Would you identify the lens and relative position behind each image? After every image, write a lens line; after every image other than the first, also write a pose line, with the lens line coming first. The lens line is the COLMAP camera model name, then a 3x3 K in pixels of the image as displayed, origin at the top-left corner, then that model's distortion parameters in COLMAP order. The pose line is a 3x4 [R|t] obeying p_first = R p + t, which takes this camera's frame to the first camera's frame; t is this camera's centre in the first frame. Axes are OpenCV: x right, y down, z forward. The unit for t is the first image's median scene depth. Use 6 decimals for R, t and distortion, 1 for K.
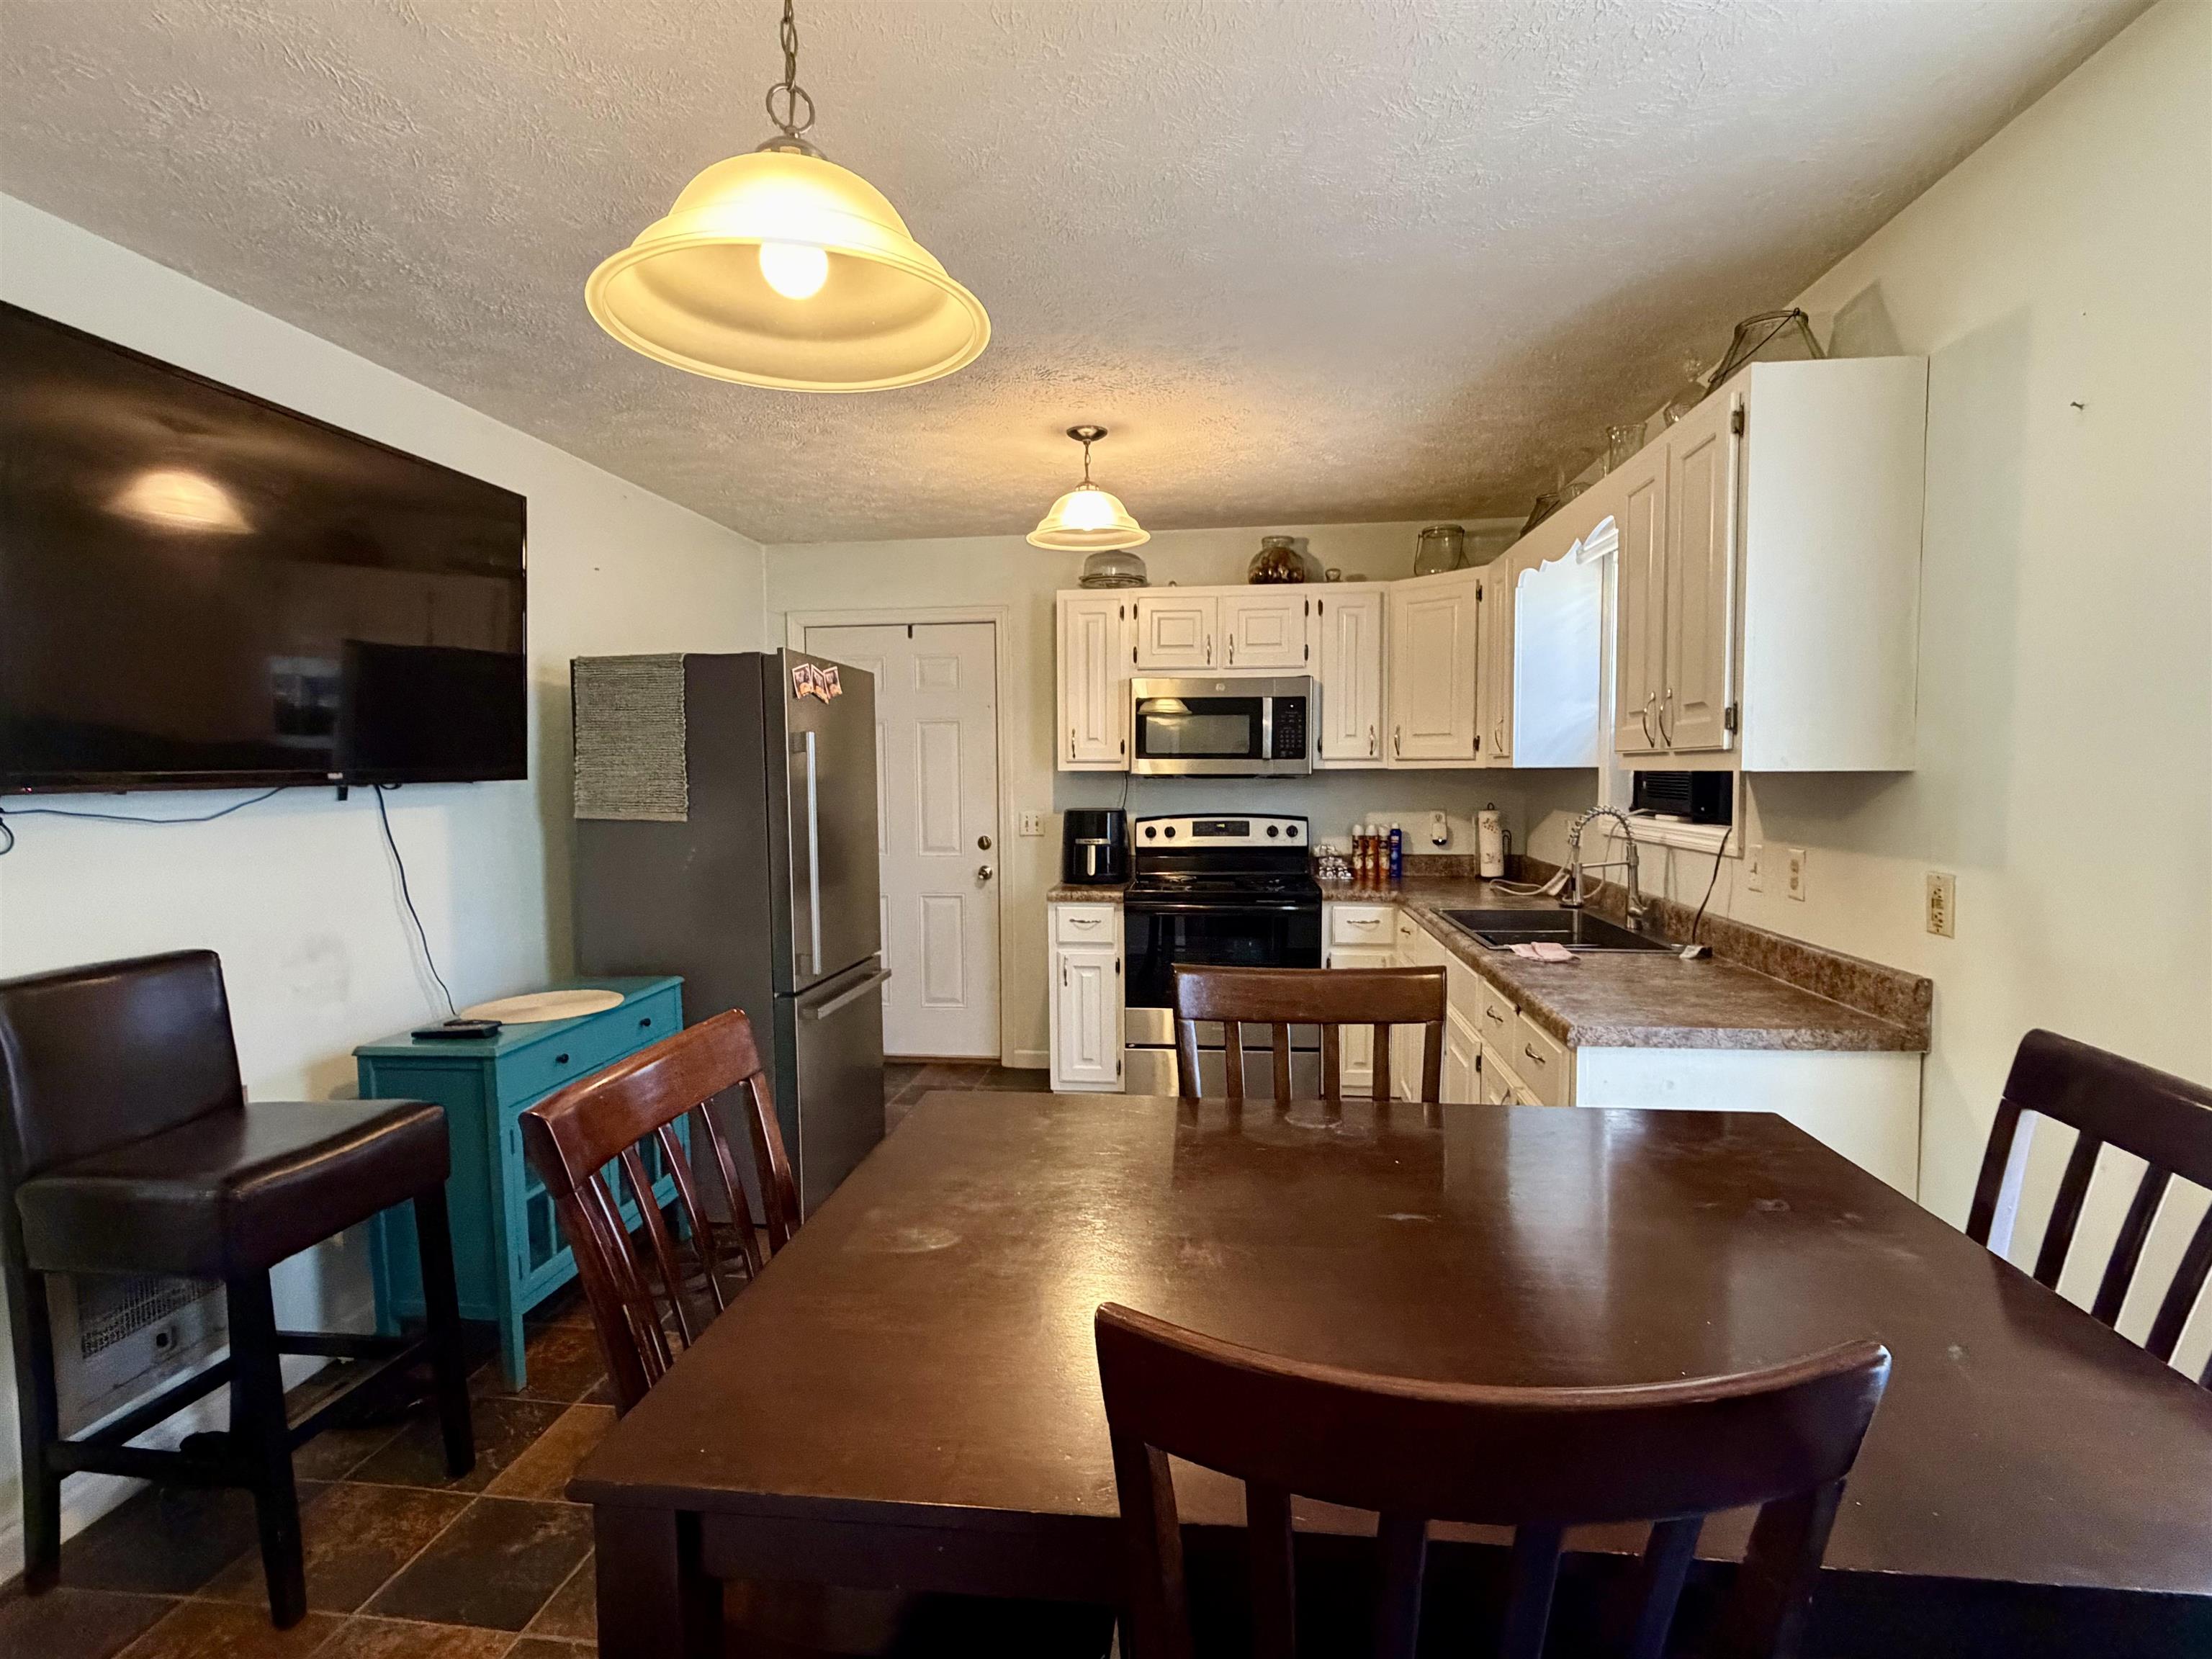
lens RADIAL K [[1089.1, 0, 1100.1], [0, 1089.1, 821.8], [0, 0, 1]] dist [0.004045, 0.000260]
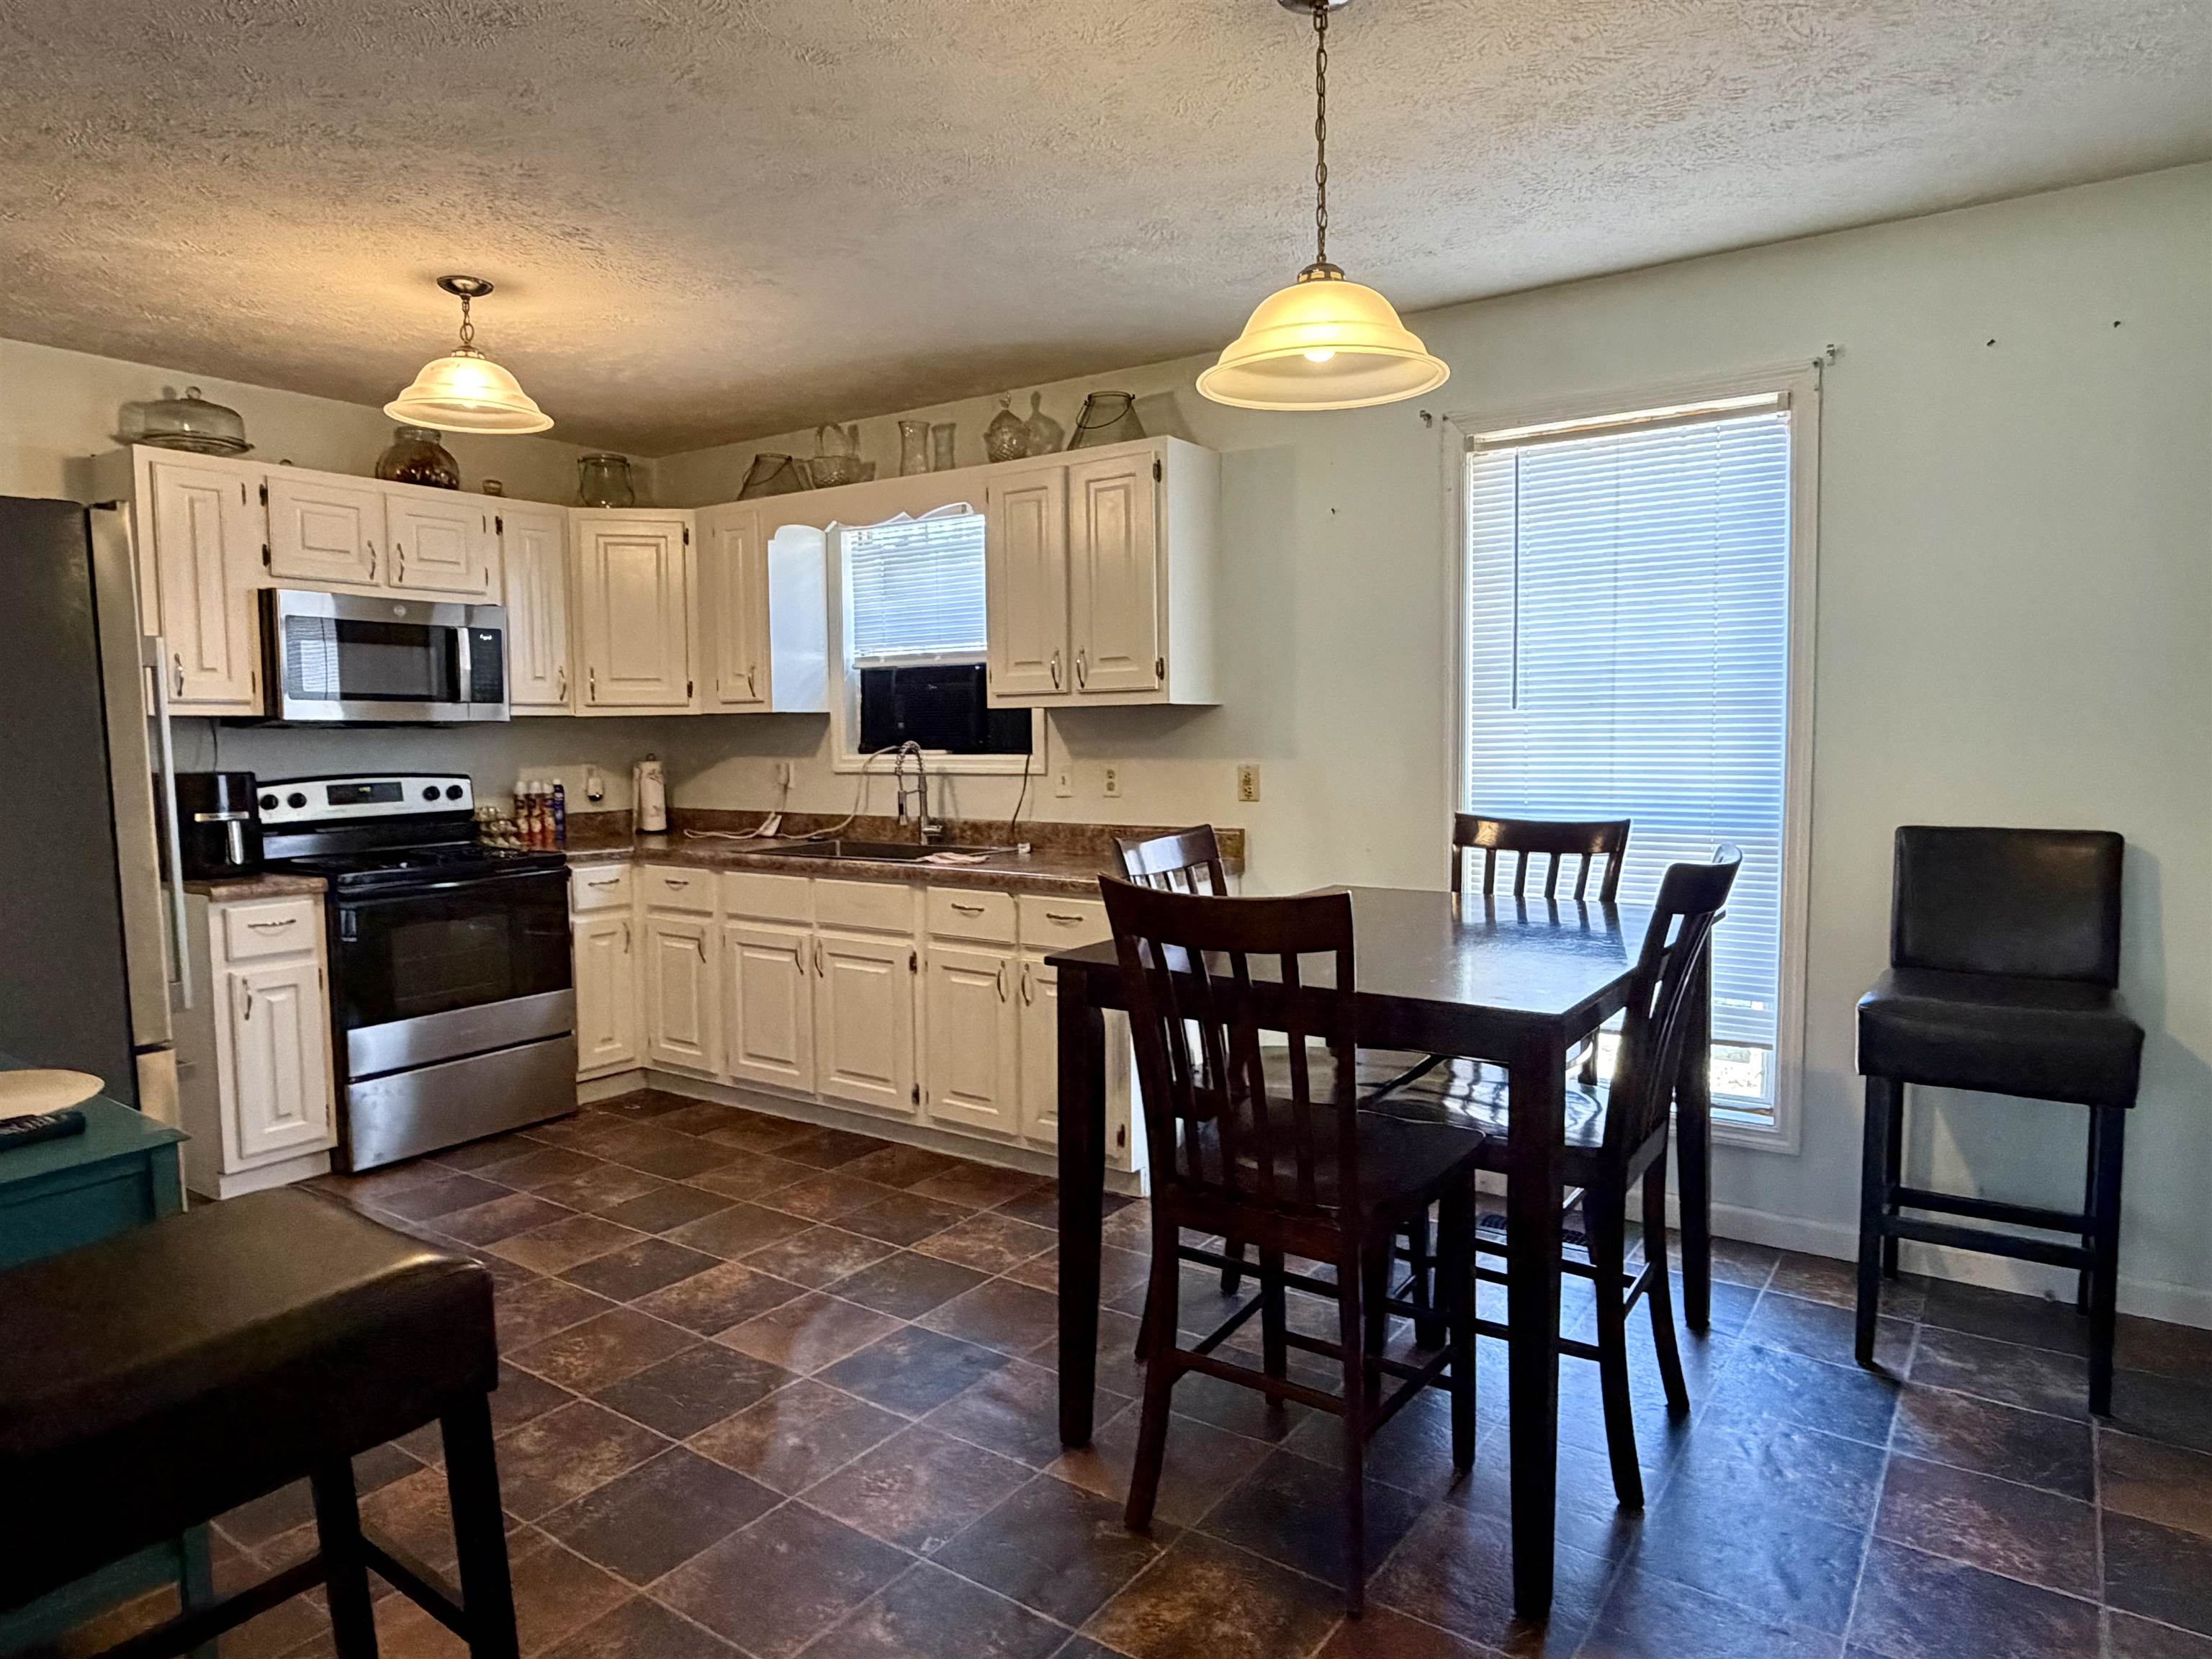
lens RADIAL K [[1359.3, 0, 1093.4], [0, 1359.3, 824.2], [0, 0, 1]] dist [0.013752, -0.000365]
pose [[0.473749, -0.060639, 0.878570, -0.532293], [0.053455, 0.997767, 0.040041, 0.018289], [-0.879036, 0.027994, 0.475933, 0.093474]]
